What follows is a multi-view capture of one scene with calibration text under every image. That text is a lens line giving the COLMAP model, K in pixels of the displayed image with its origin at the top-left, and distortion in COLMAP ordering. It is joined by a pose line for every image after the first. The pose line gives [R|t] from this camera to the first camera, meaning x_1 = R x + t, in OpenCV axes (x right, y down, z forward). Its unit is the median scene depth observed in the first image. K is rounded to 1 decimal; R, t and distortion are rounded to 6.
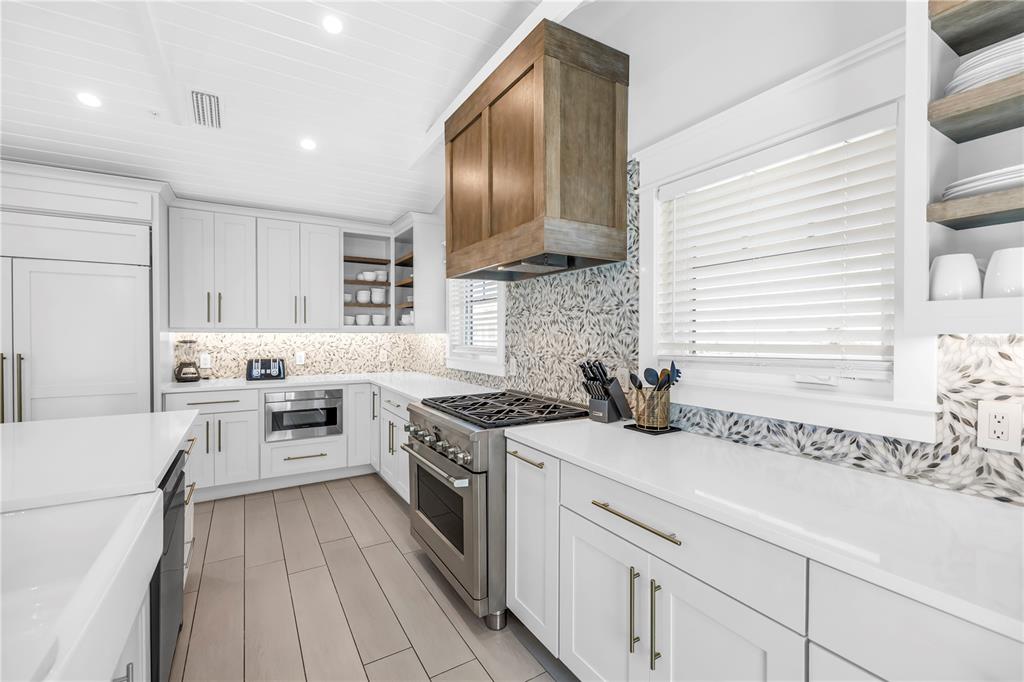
lens RADIAL K [[439.6, 0, 503.5], [0, 439.6, 338.0], [0, 0, 1]] dist [-0.003642, 0.000299]
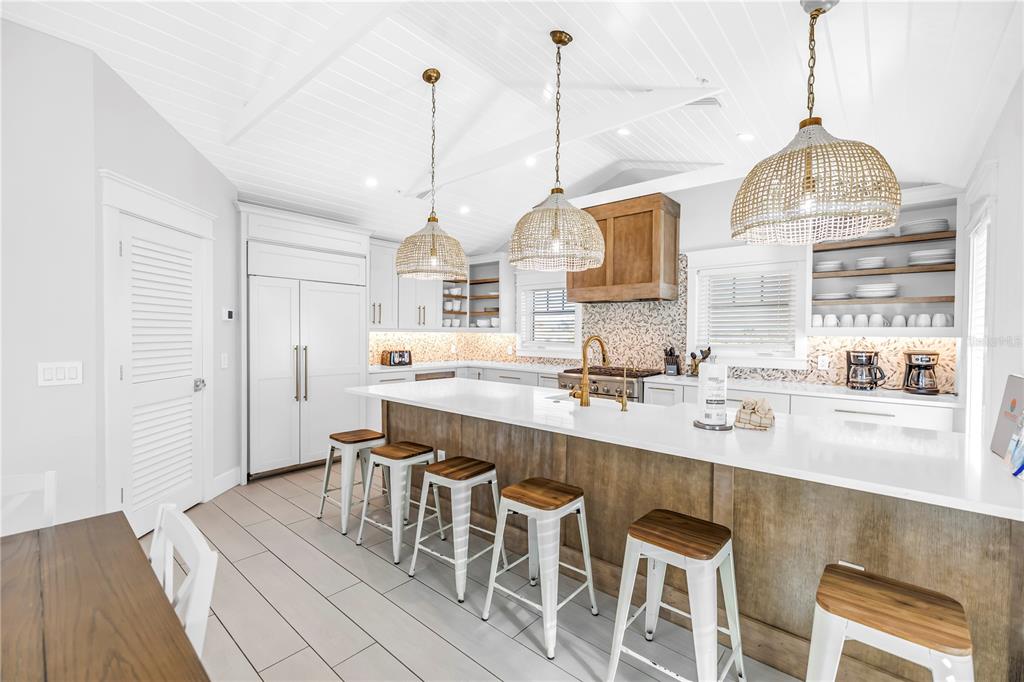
lens RADIAL K [[439.6, 0, 505.7], [0, 439.6, 338.8], [0, 0, 1]] dist [-0.003642, 0.000299]
pose [[0.955326, 0.003642, 0.295533, -0.958187], [-0.005128, 0.999978, 0.004252, 0.004012], [-0.295511, -0.005578, 0.955323, -0.657889]]
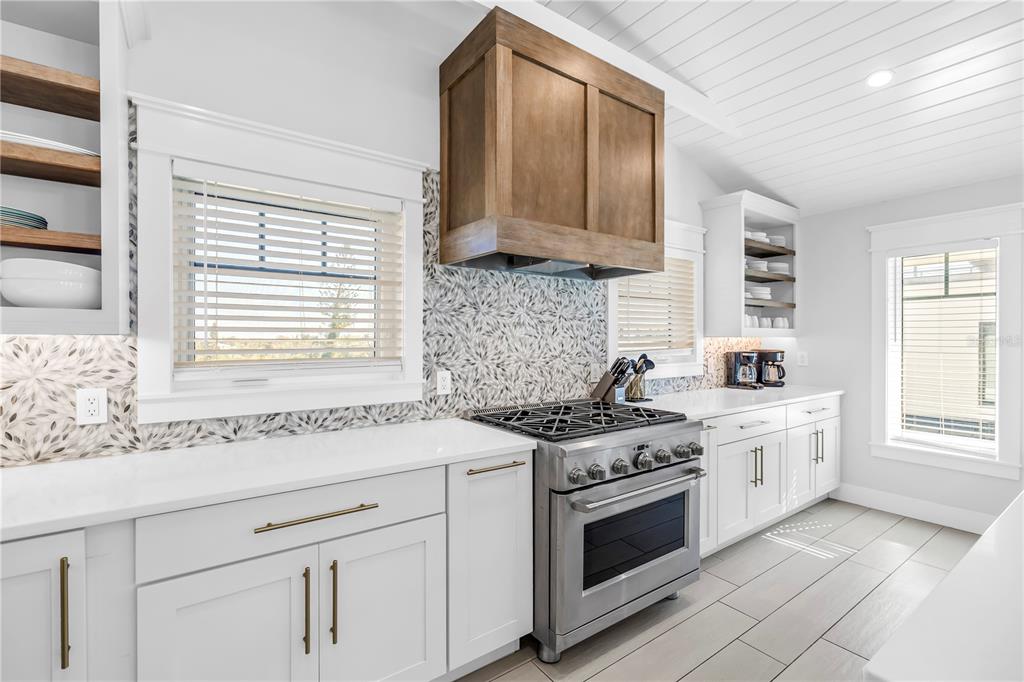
lens RADIAL K [[439.6, 0, 519.3], [0, 439.6, 339.4], [0, 0, 1]] dist [-0.003642, 0.000299]
pose [[-0.072611, -0.002528, 0.997357, -0.843831], [0.009822, 0.999946, 0.003249, -0.007824], [-0.997312, 0.010032, -0.072582, 1.106779]]
